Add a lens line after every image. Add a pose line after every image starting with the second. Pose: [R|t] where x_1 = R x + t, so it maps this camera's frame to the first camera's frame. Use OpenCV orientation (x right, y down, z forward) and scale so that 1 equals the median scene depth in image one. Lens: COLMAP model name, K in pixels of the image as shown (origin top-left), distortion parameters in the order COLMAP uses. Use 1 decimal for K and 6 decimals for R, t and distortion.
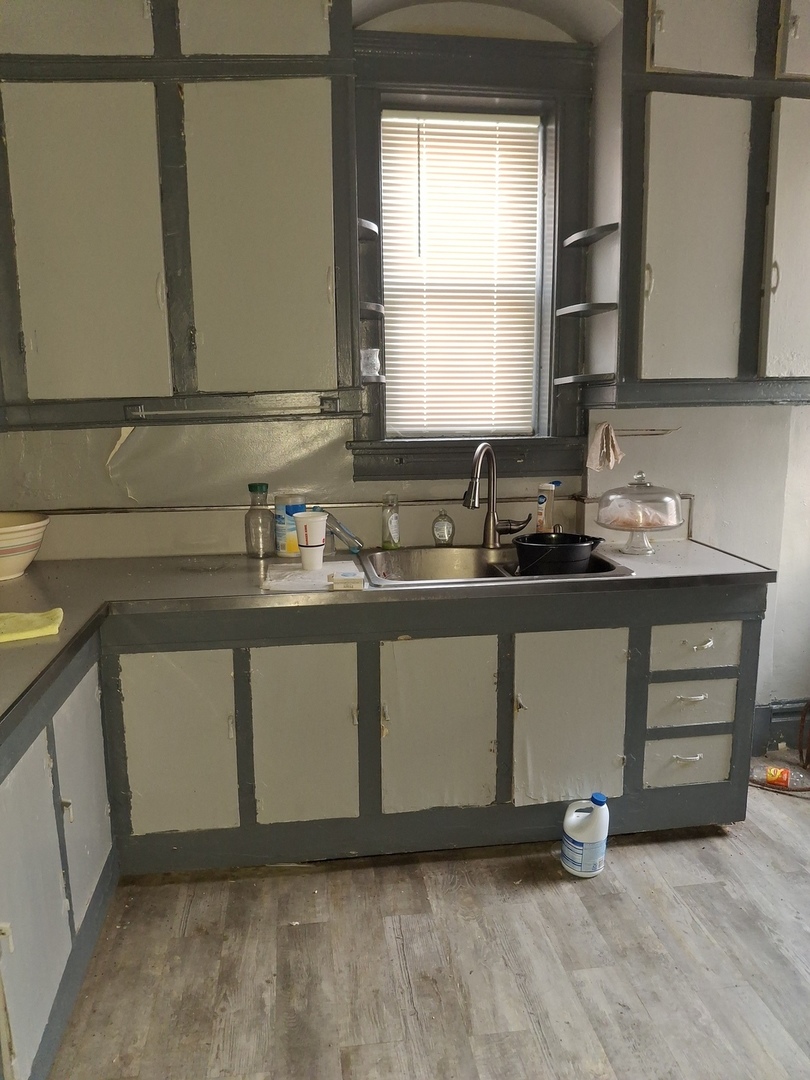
lens RADIAL K [[797.7, 0, 408.3], [0, 797.7, 544.4], [0, 0, 1]] dist [0.061584, -0.102443]
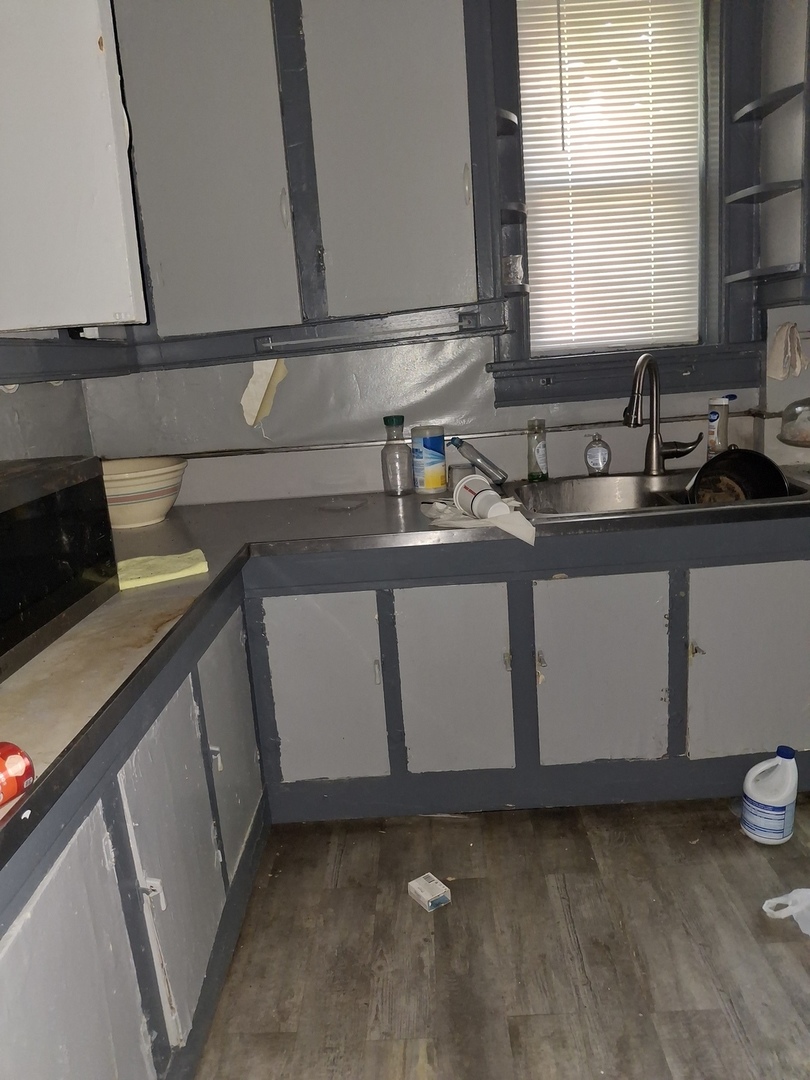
lens RADIAL K [[790.8, 0, 424.8], [0, 790.8, 539.7], [0, 0, 1]] dist [-0.003335, -0.063355]
pose [[0.988992, -0.023772, -0.146048, -0.024608], [0.033250, 0.997472, 0.062799, 0.014891], [0.144186, -0.066964, 0.987282, 0.099752]]
